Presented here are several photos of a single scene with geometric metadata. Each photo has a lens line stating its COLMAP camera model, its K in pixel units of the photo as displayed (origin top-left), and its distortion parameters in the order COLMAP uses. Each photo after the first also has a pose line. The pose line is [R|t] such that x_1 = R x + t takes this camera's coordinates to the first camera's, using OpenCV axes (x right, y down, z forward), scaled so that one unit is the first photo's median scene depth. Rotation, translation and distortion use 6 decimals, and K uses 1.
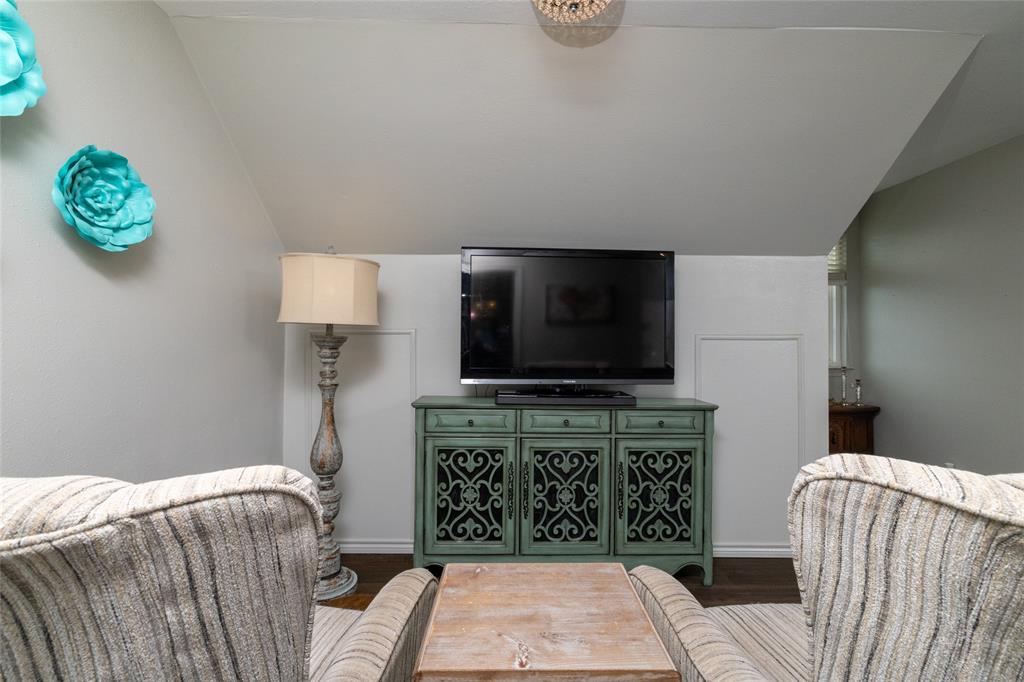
lens RADIAL K [[591.8, 0, 512.0], [0, 591.8, 341.0], [0, 0, 1]] dist [-0.027701, -0.000112]
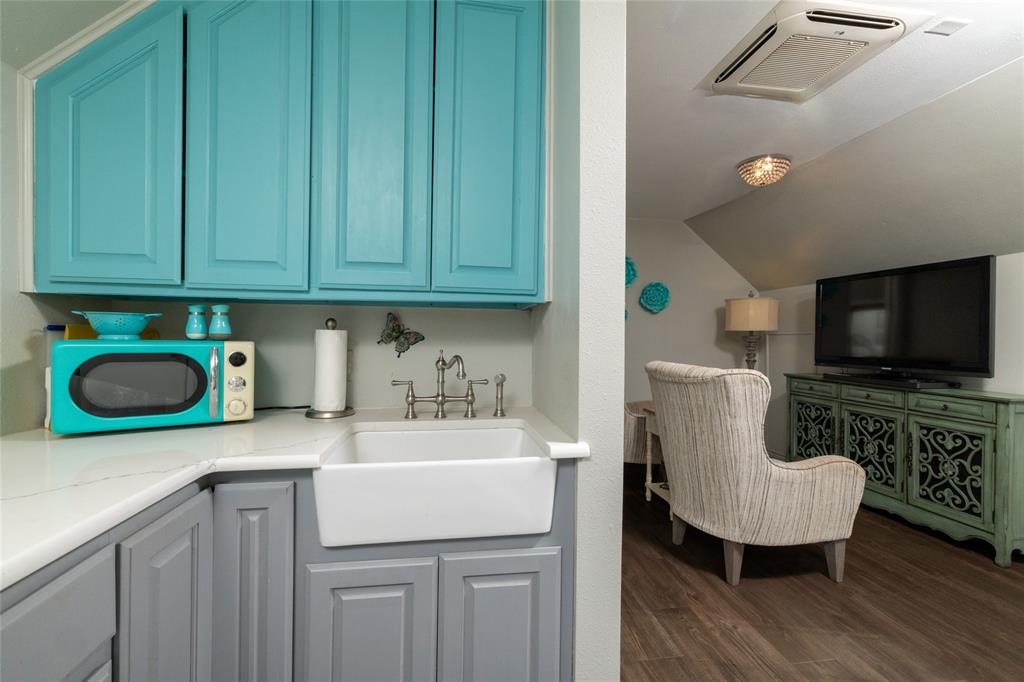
lens RADIAL K [[438.1, 0, 512.0], [0, 438.1, 341.0], [0, 0, 1]] dist [-0.003234, -0.000148]
pose [[0.130324, 0.000989, -0.991471, 0.854246], [-0.006055, 0.999982, 0.000202, 0.008594], [0.991453, 0.005977, 0.130328, 0.006616]]
